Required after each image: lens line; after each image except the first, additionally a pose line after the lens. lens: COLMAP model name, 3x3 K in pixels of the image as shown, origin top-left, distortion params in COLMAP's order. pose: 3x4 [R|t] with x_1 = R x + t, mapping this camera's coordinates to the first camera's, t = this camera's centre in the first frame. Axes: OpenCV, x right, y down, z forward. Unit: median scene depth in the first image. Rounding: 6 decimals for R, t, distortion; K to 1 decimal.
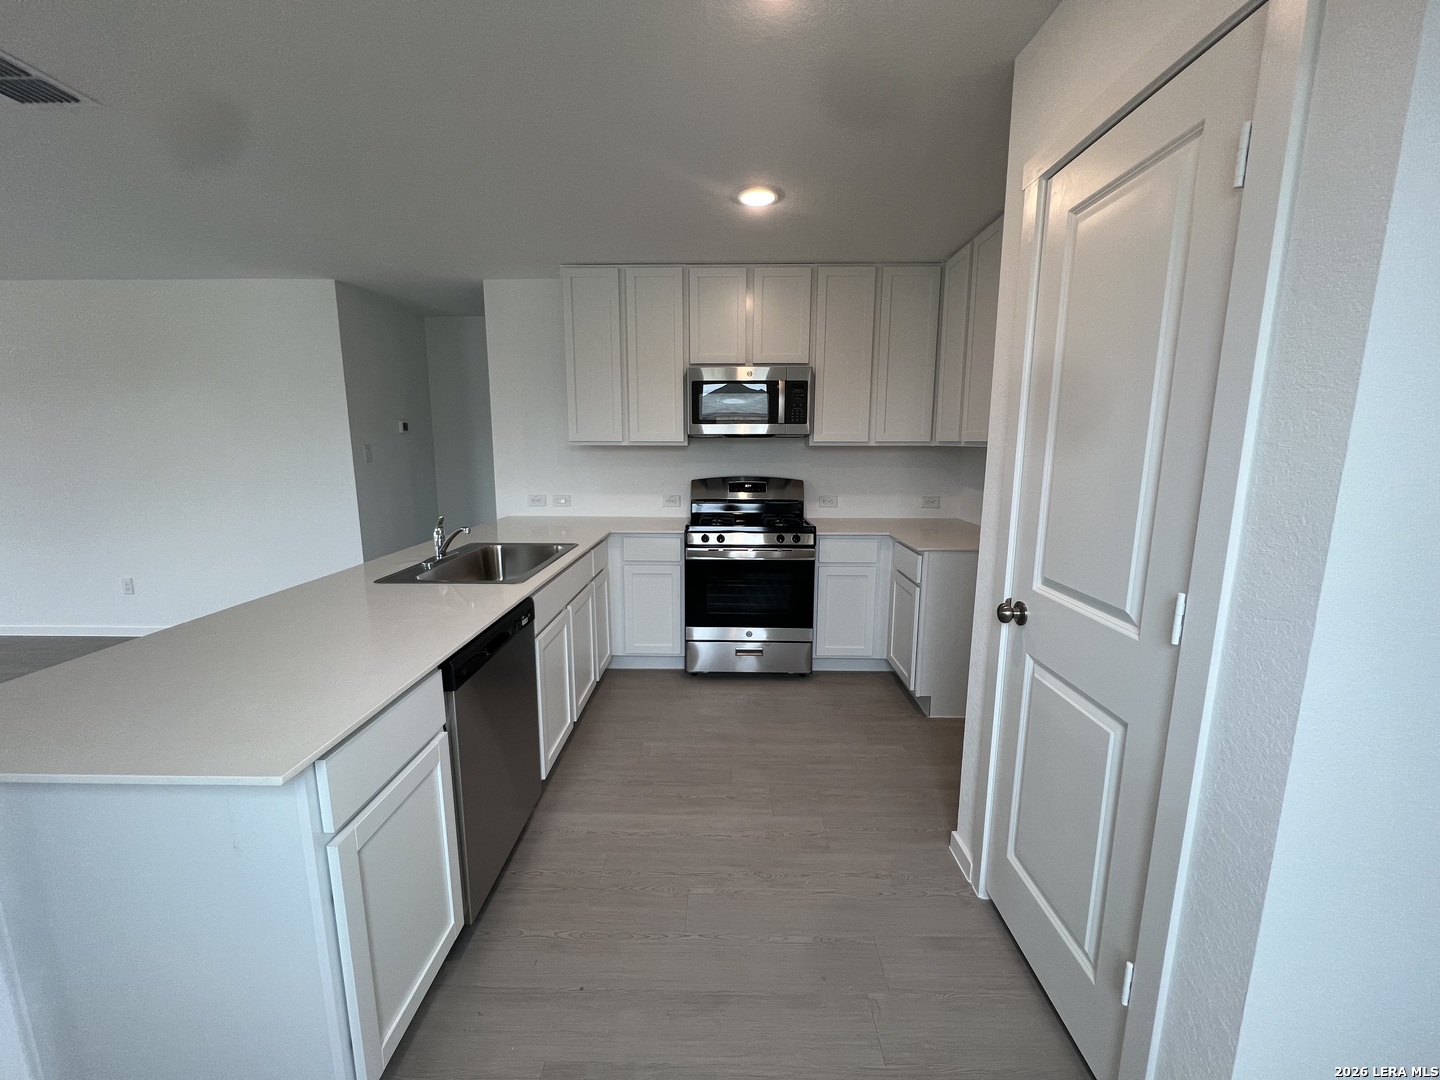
lens RADIAL K [[570.1, 0, 718.5], [0, 570.1, 538.8], [0, 0, 1]] dist [-0.001701, 0.000356]
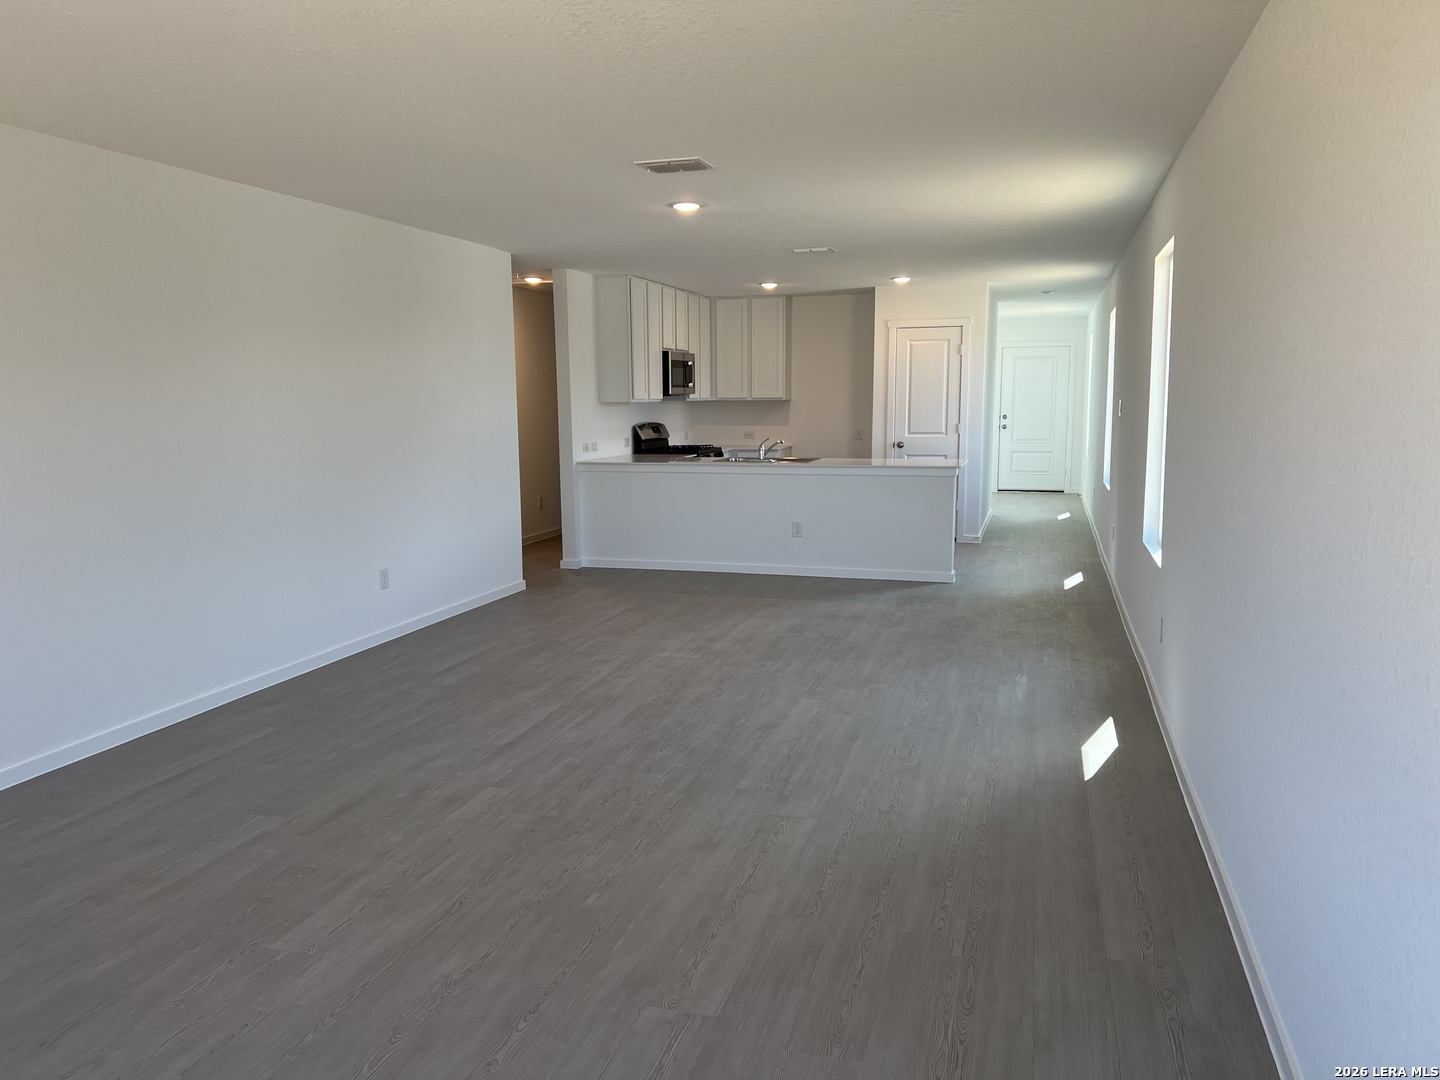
lens RADIAL K [[1093.5, 0, 760.4], [0, 1093.5, 533.9], [0, 0, 1]] dist [0.315980, 0.000004]
pose [[0.235759, -0.128859, 0.963231, -2.881616], [0.167120, 0.981780, 0.090437, -0.041149], [-0.957334, 0.139653, 0.252998, 0.070513]]
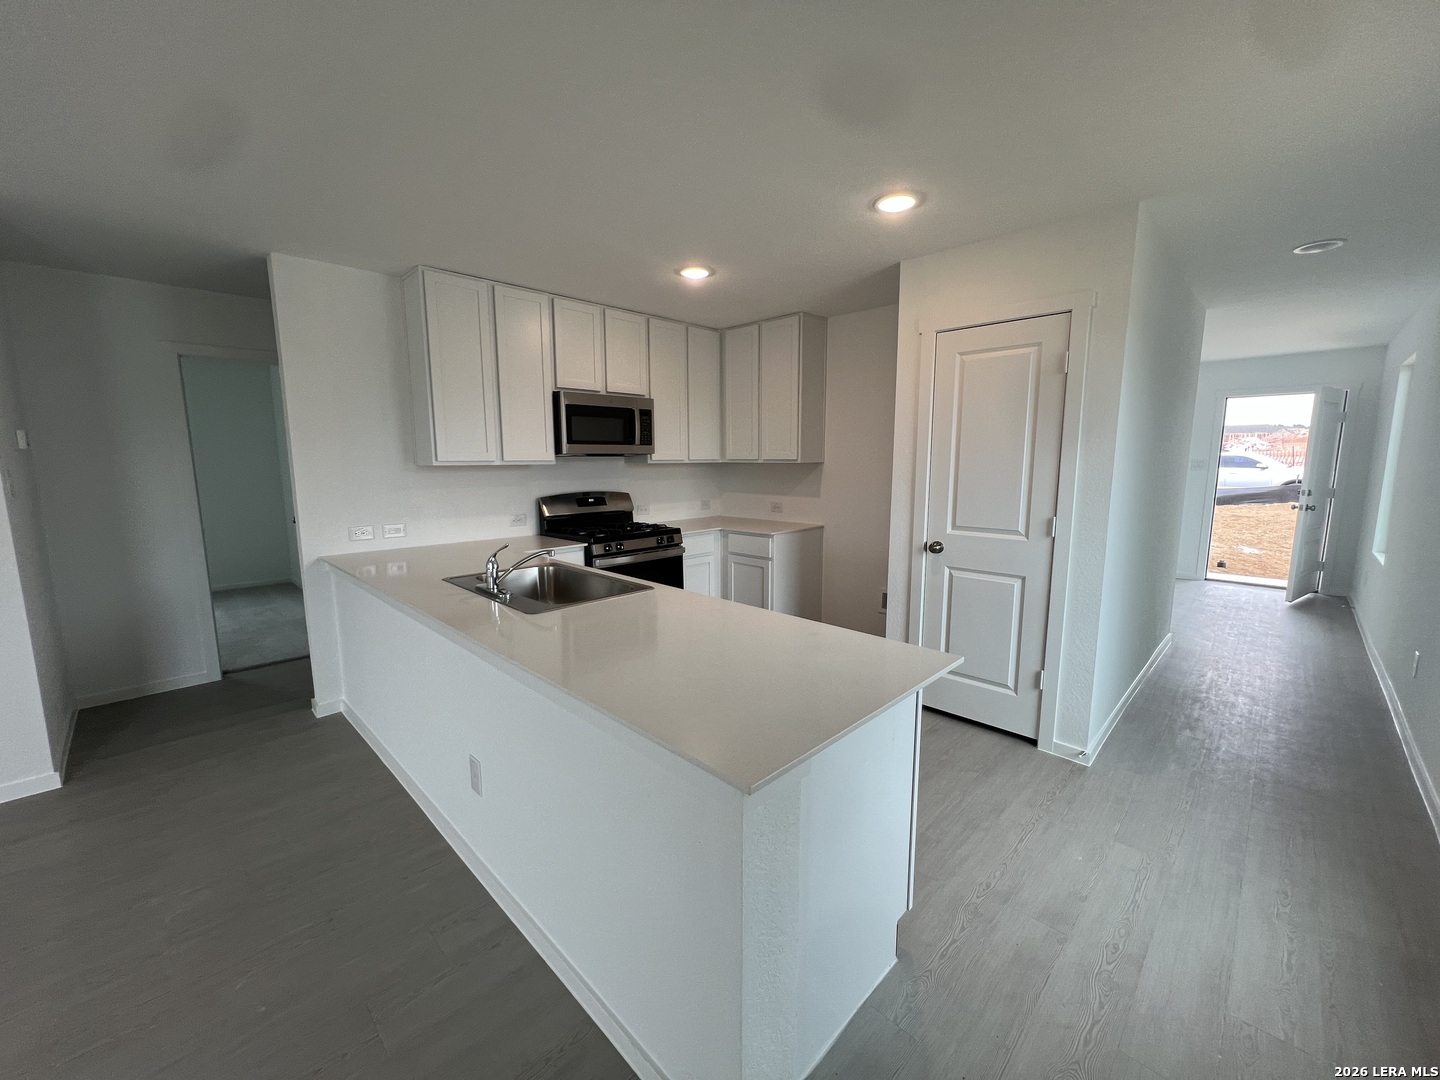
lens RADIAL K [[577.4, 0, 718.2], [0, 577.4, 540.9], [0, 0, 1]] dist [0.000199, 0.000021]
pose [[0.695930, -0.108668, 0.709840, -0.626852], [0.124922, 0.991732, 0.029348, -0.019117], [-0.707160, 0.068251, 0.703751, 0.056024]]
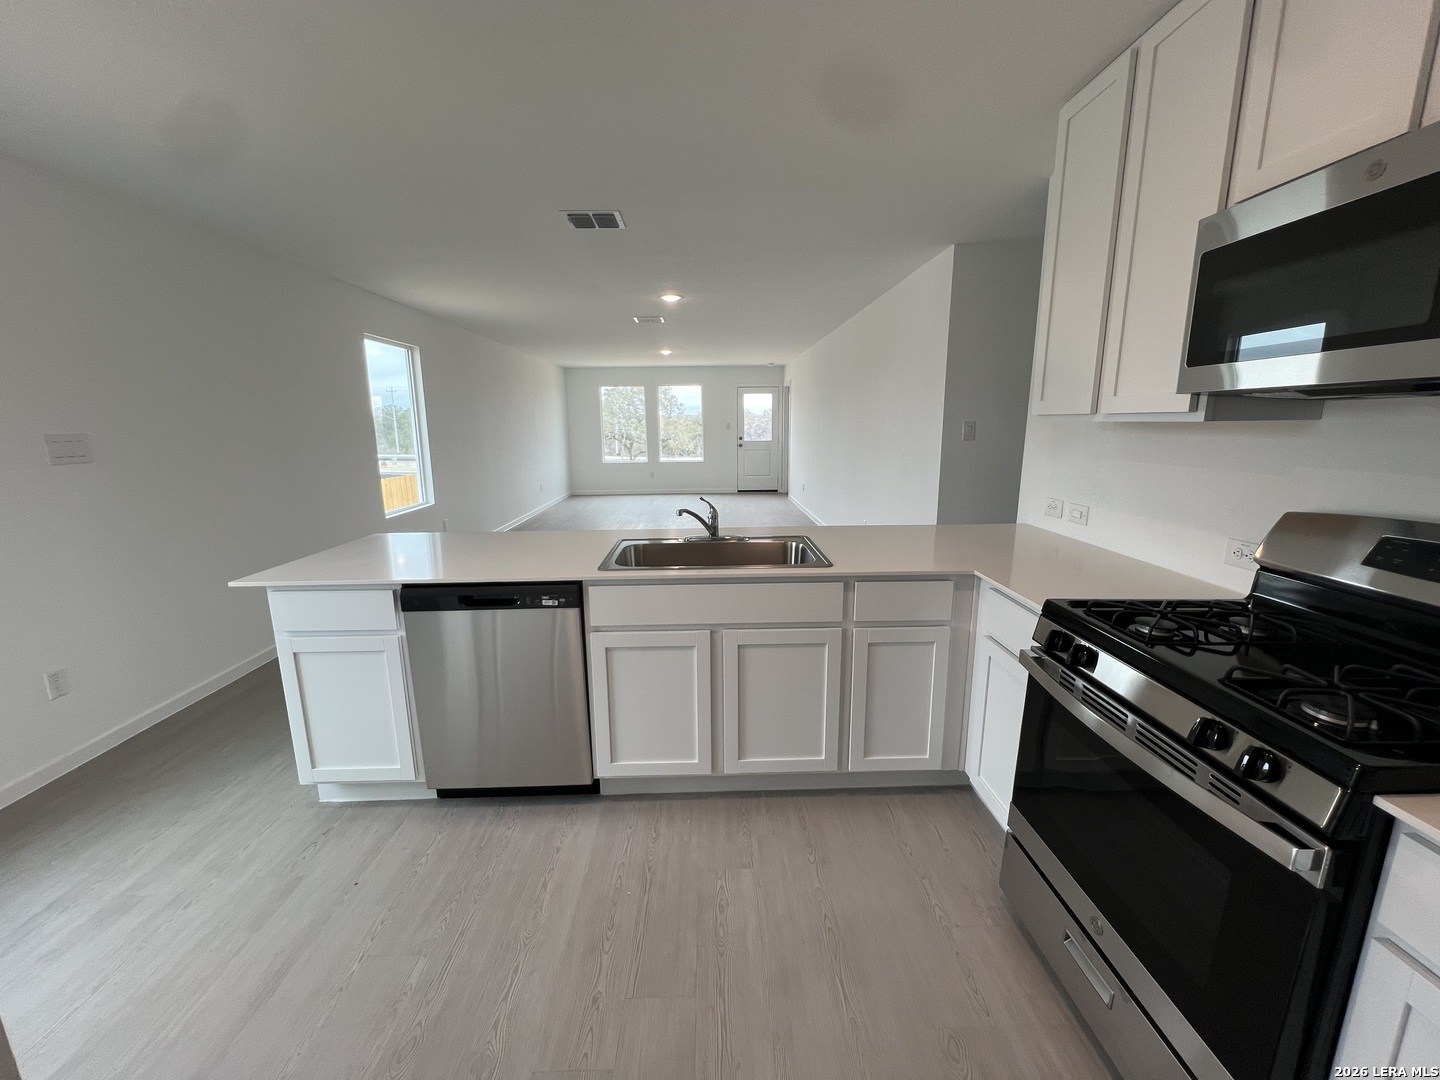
lens RADIAL K [[577.4, 0, 718.2], [0, 577.4, 540.9], [0, 0, 1]] dist [0.000199, 0.000021]
pose [[0.032907, 0.199365, -0.979373, 0.354319], [-0.152990, 0.969360, 0.192186, -0.110749], [0.987680, 0.143509, 0.062399, 0.667753]]
